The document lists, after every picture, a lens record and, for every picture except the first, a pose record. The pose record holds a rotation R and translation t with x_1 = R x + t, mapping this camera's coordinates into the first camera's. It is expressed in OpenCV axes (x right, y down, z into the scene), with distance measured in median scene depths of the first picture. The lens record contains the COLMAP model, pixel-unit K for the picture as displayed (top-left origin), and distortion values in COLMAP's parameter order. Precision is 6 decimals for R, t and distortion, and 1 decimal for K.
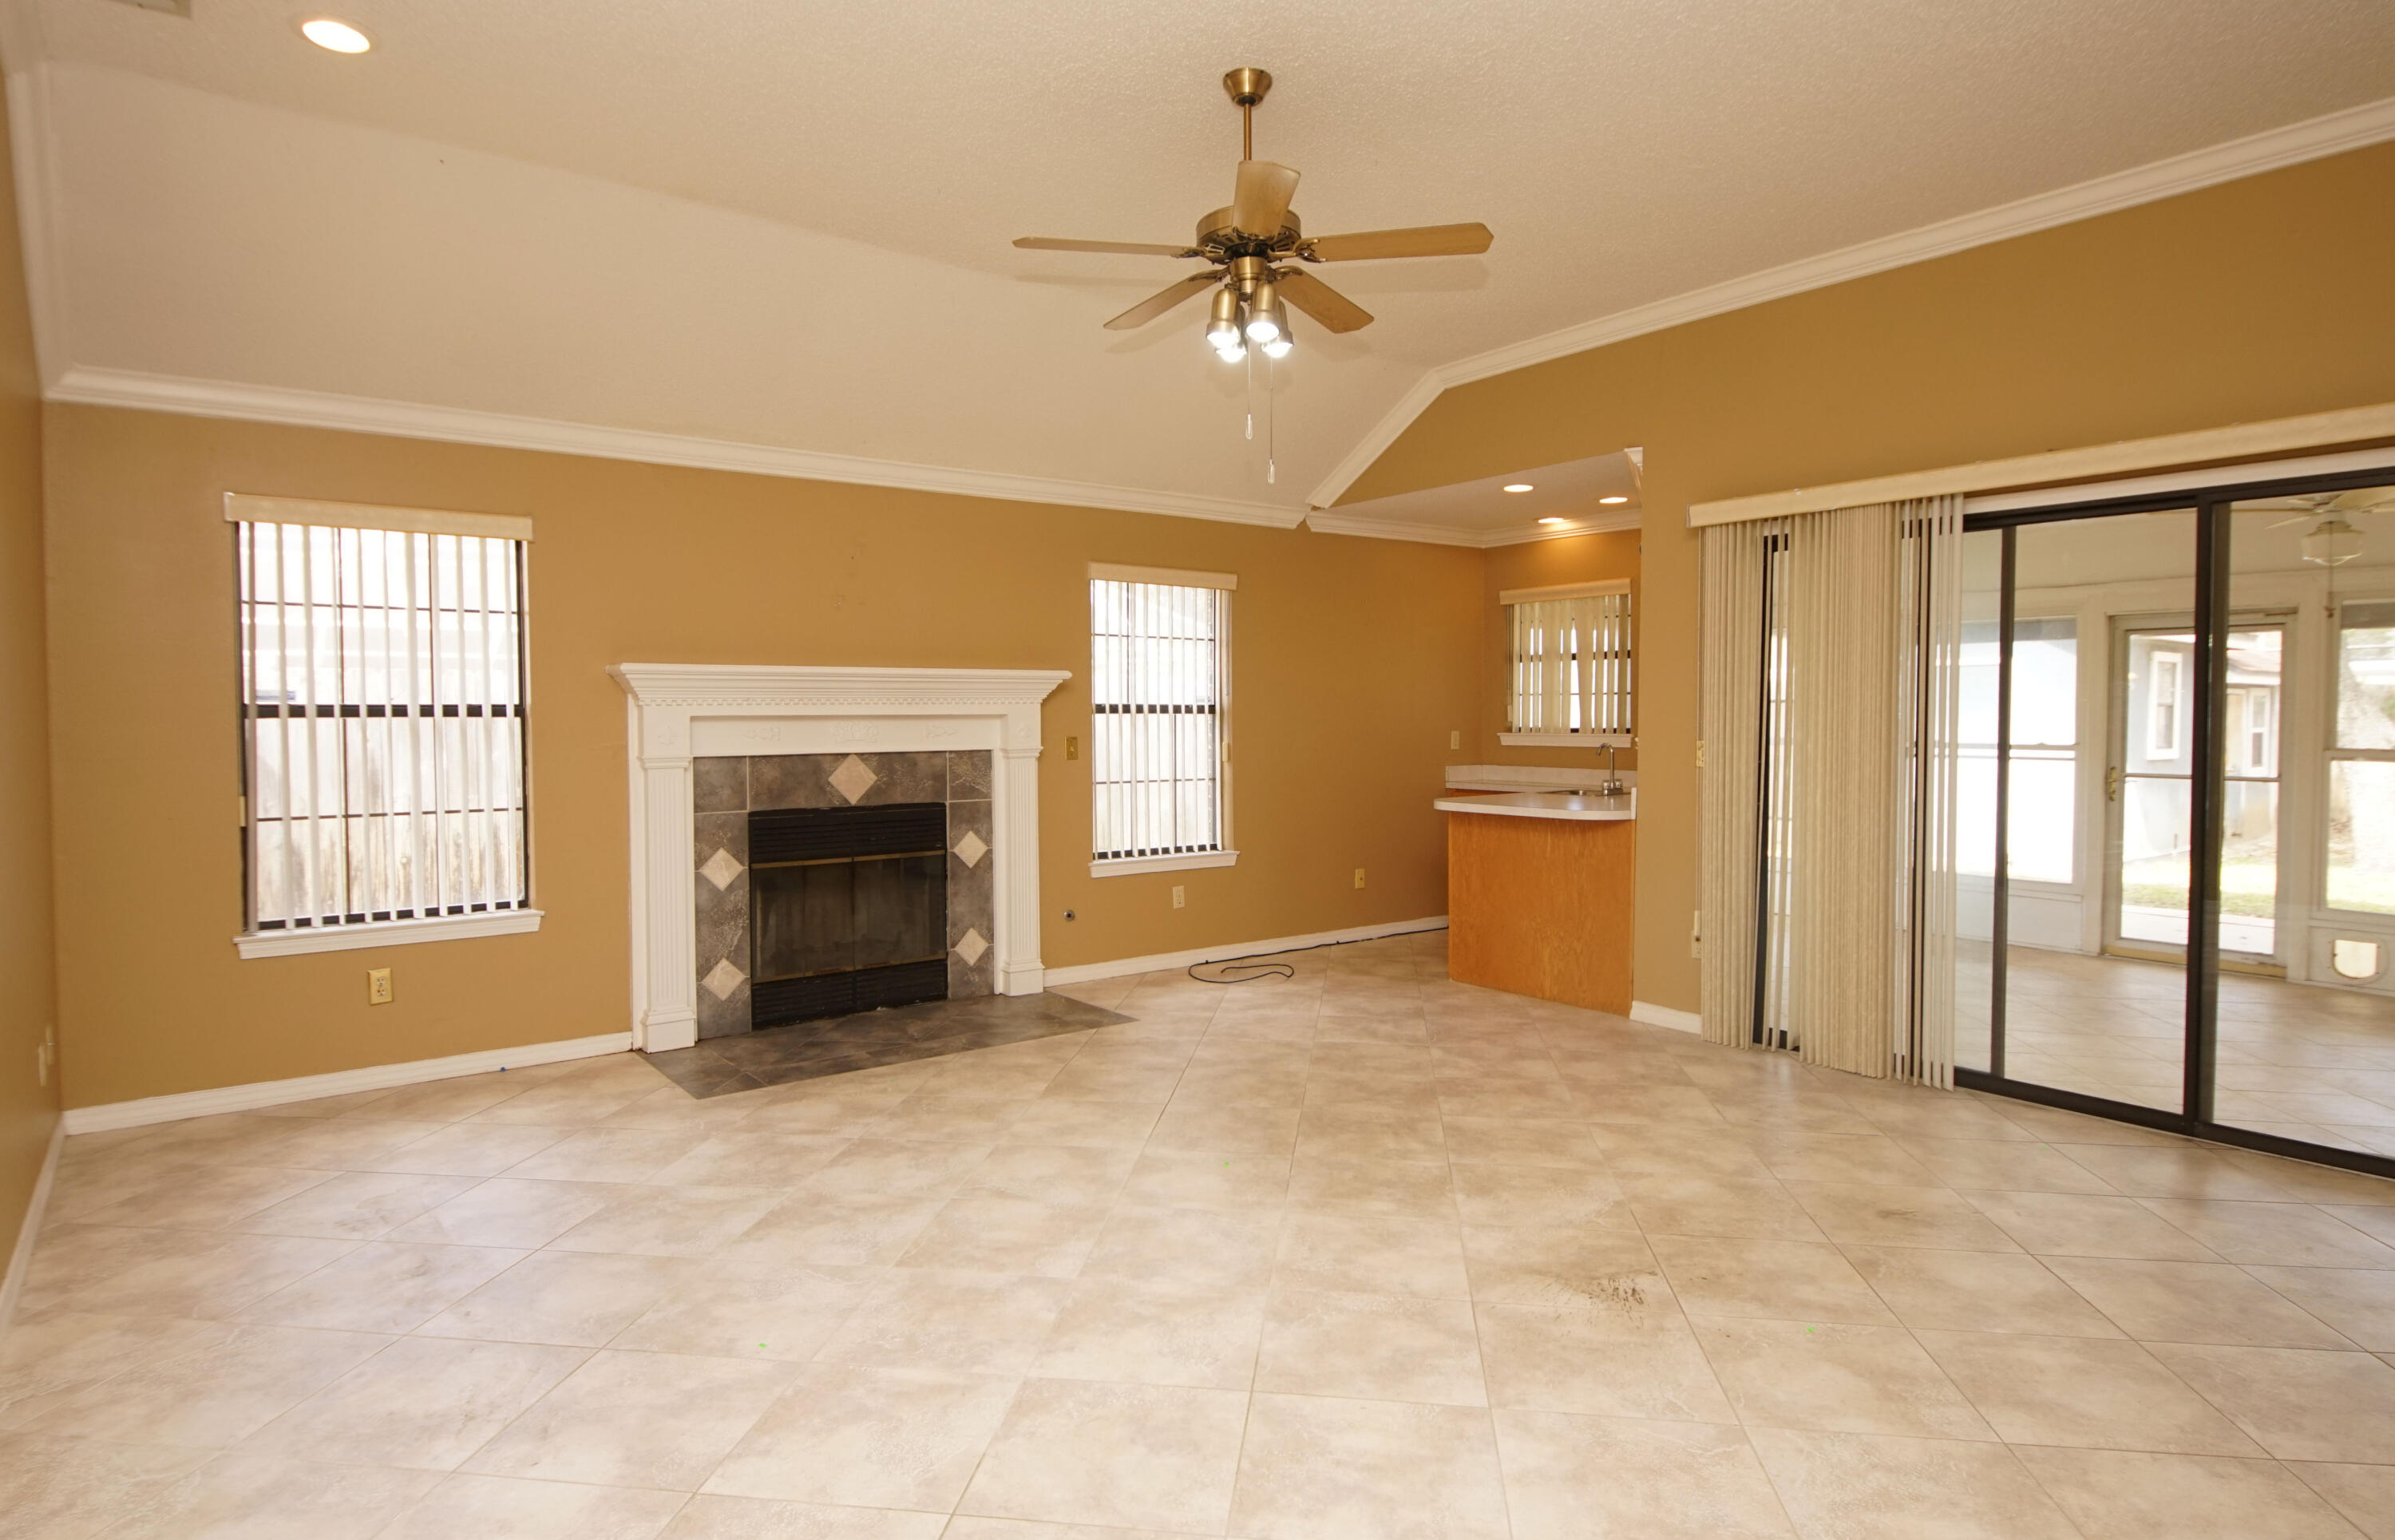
lens RADIAL K [[1333.7, 0, 1158.3], [0, 1333.7, 758.8], [0, 0, 1]] dist [0.022950, -0.009451]
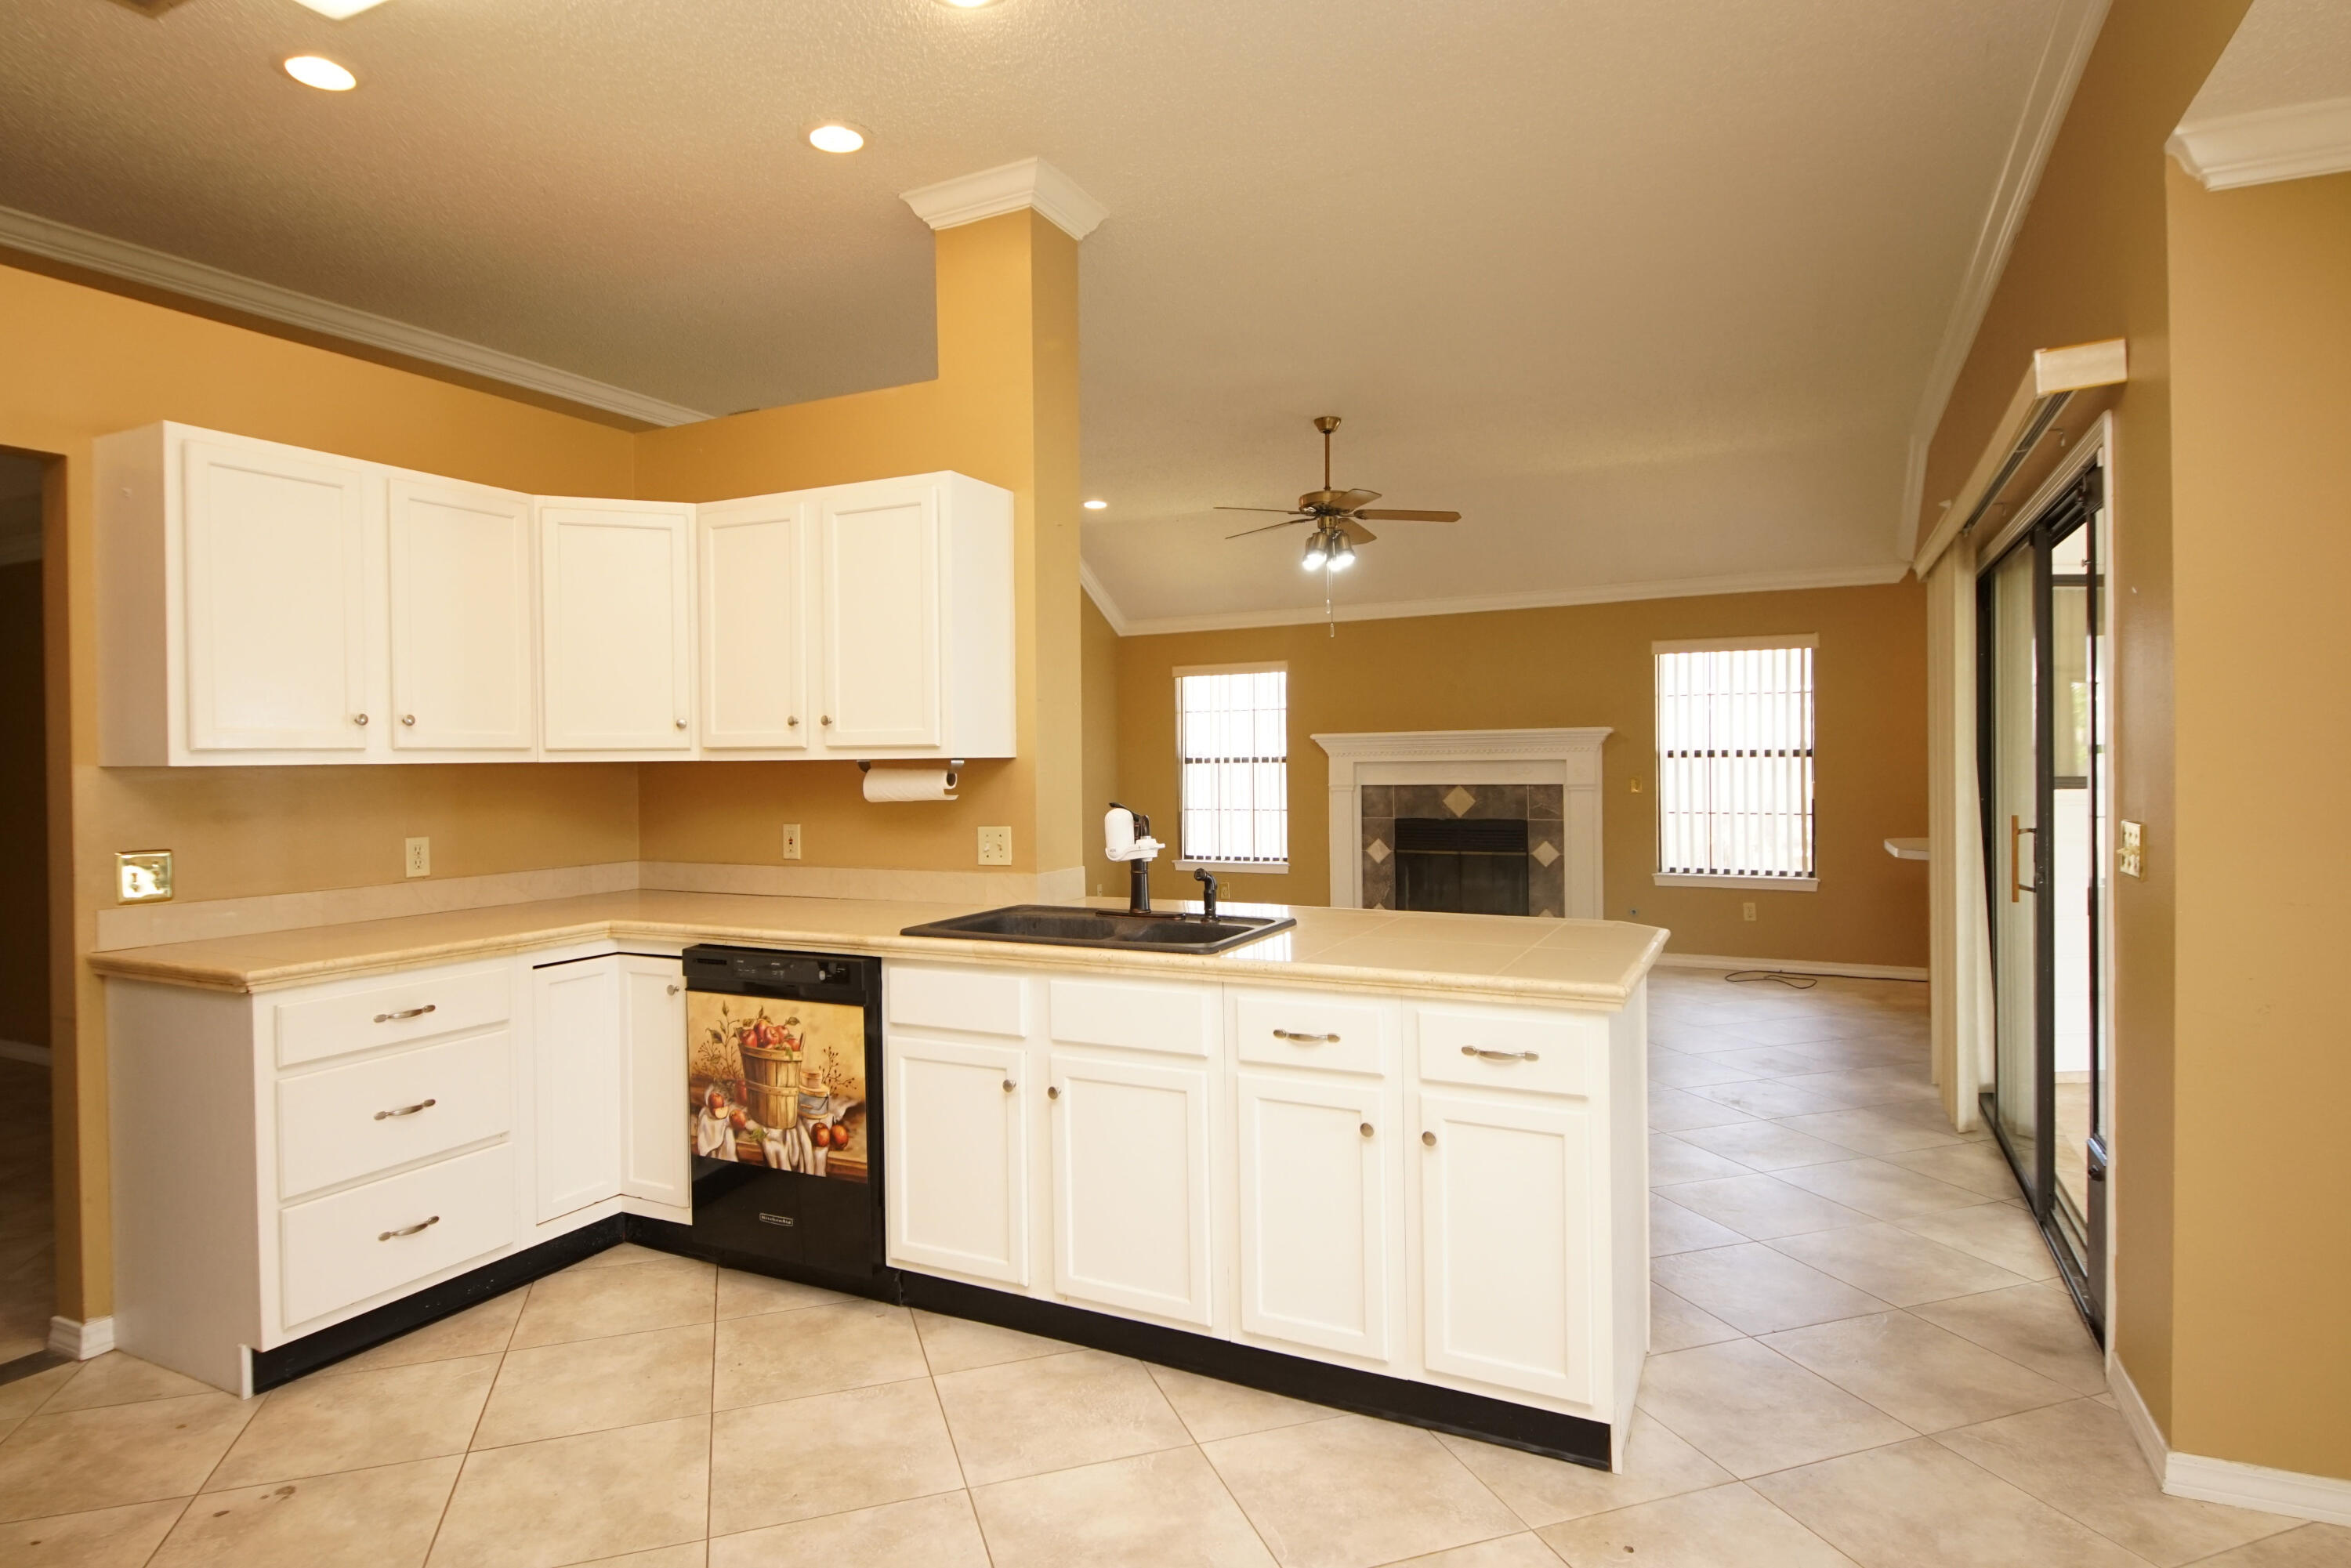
lens RADIAL K [[1259.1, 0, 1152.2], [0, 1259.1, 768.5], [0, 0, 1]] dist [0.029992, -0.027855]
pose [[0.449083, 0.003432, -0.893484, 0.922802], [-0.021845, 0.999736, -0.007140, -0.004990], [0.893223, 0.022724, 0.449039, 0.012140]]
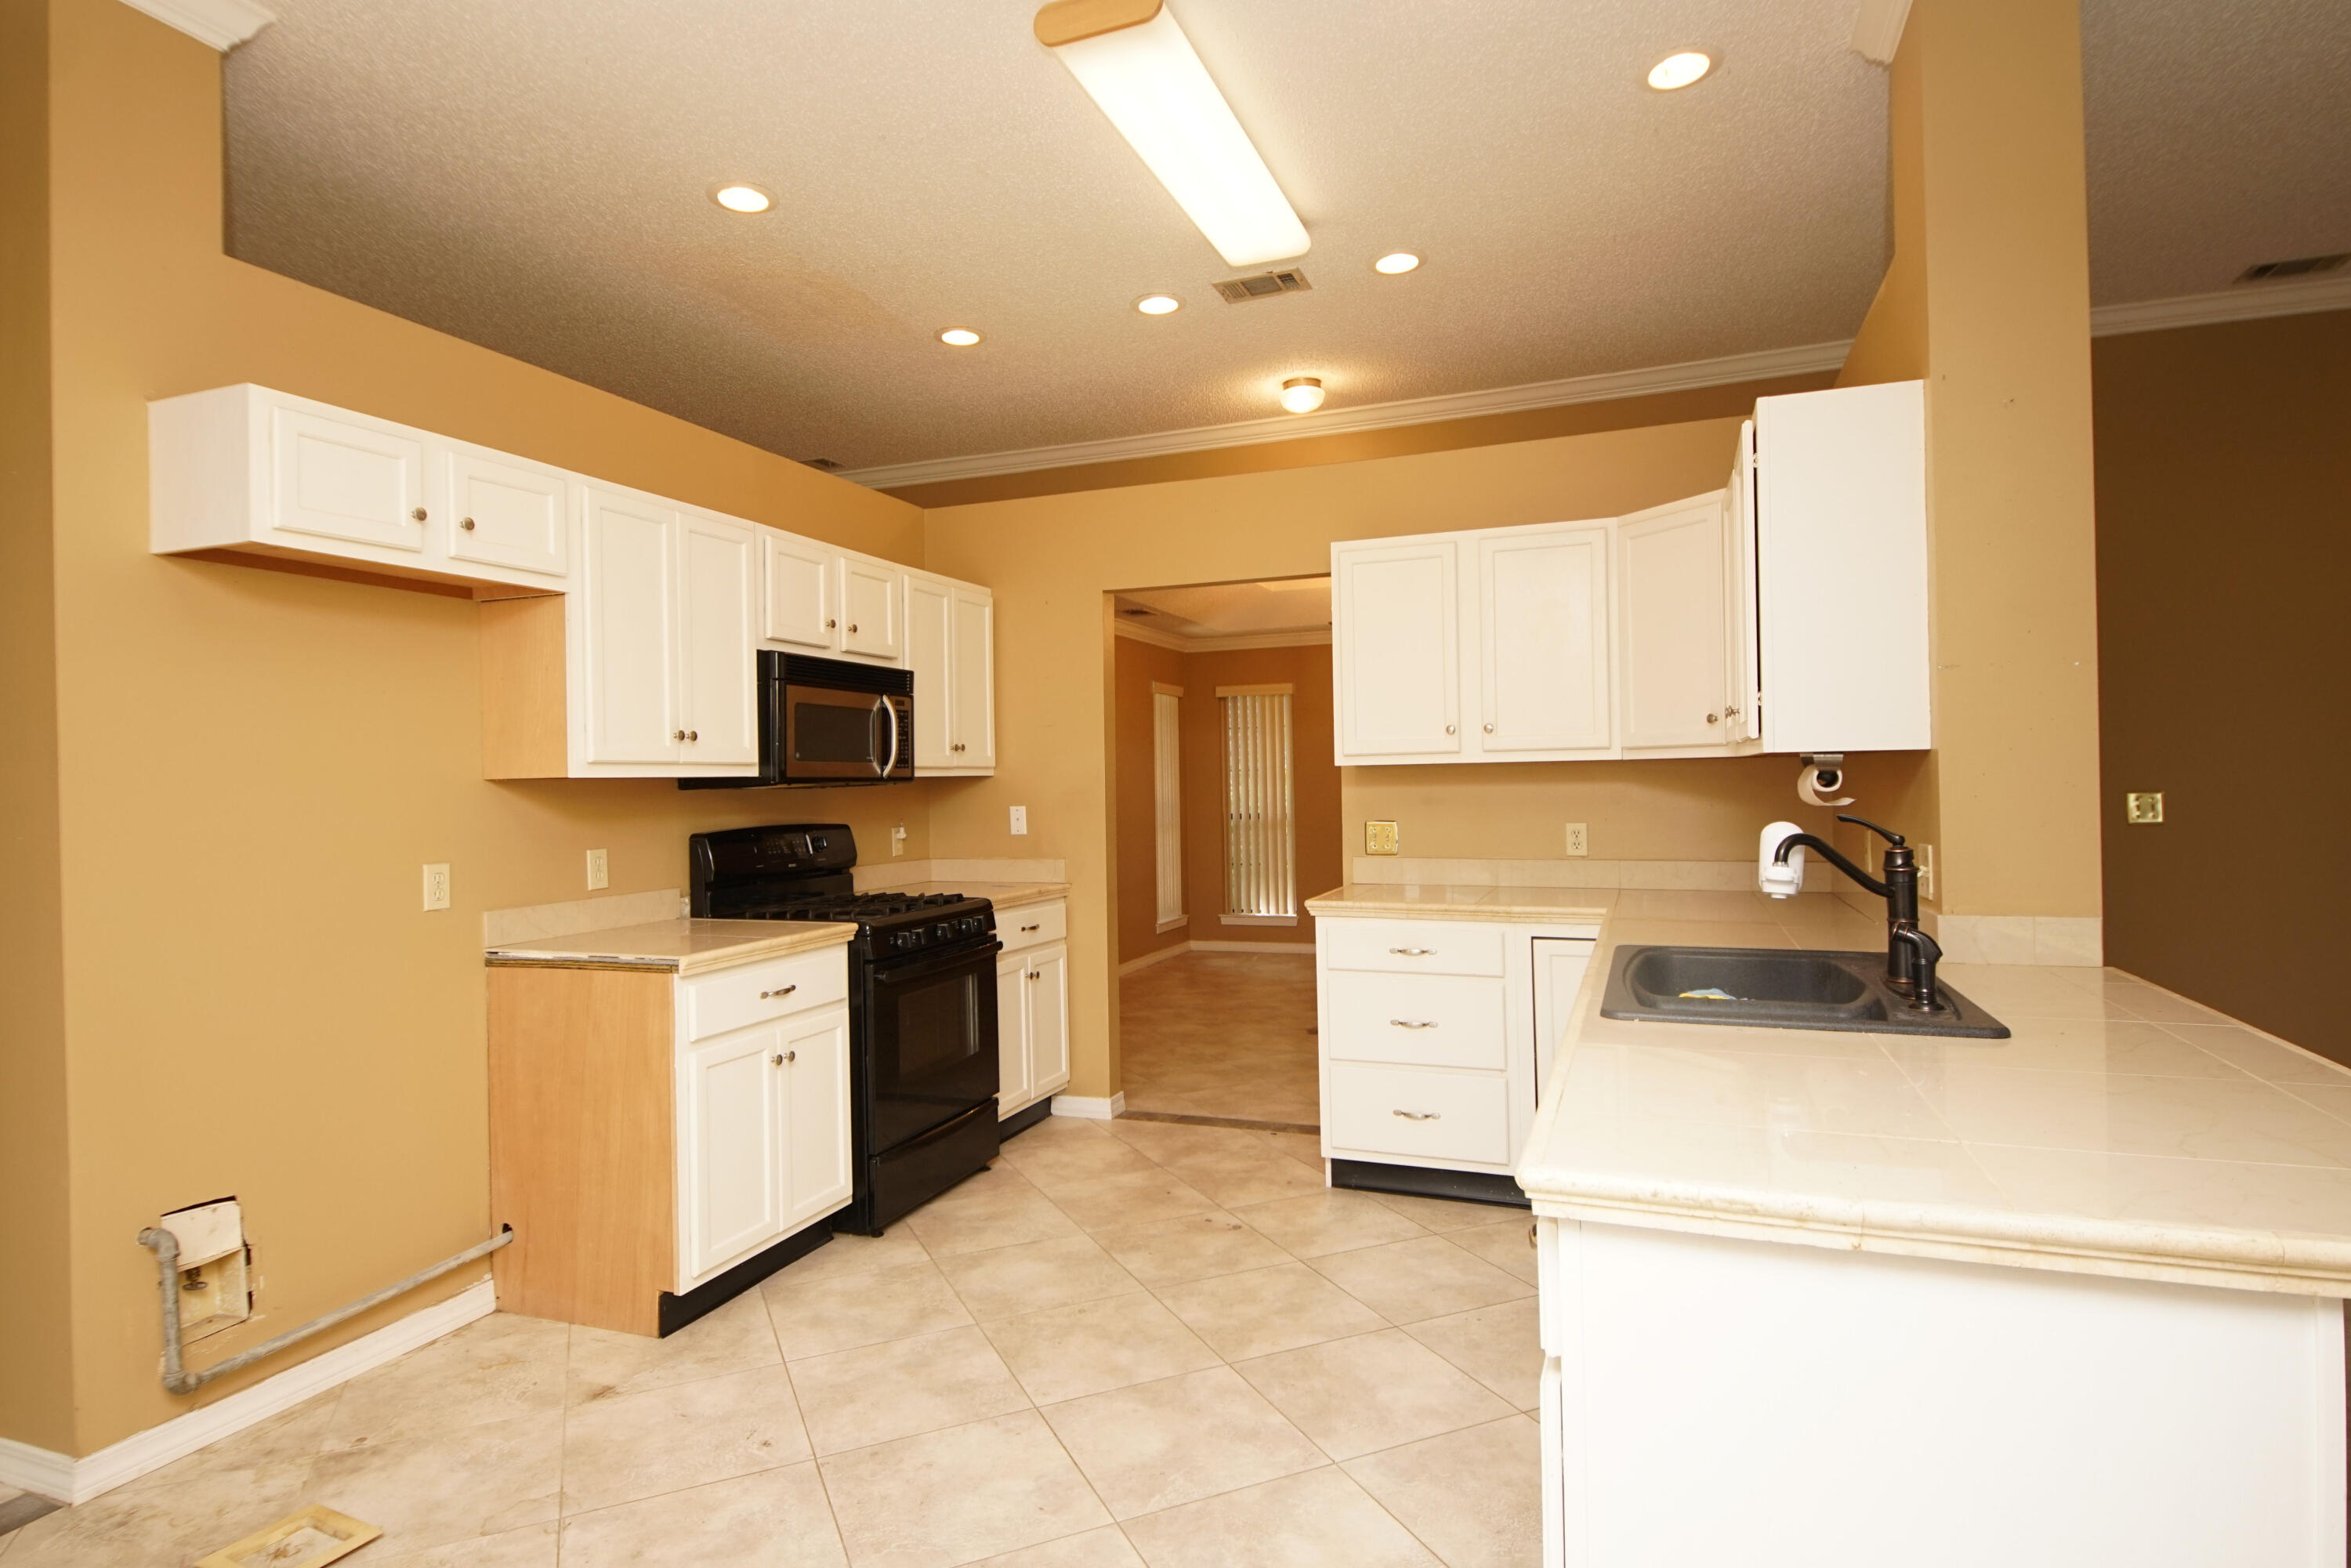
lens RADIAL K [[1259.1, 0, 1159.3], [0, 1259.1, 770.7], [0, 0, 1]] dist [0.029992, -0.027855]
pose [[-0.846616, 0.011302, -0.532084, 0.805100], [-0.002505, 0.999679, 0.025219, -0.016199], [0.532198, 0.022684, -0.846316, 0.464479]]
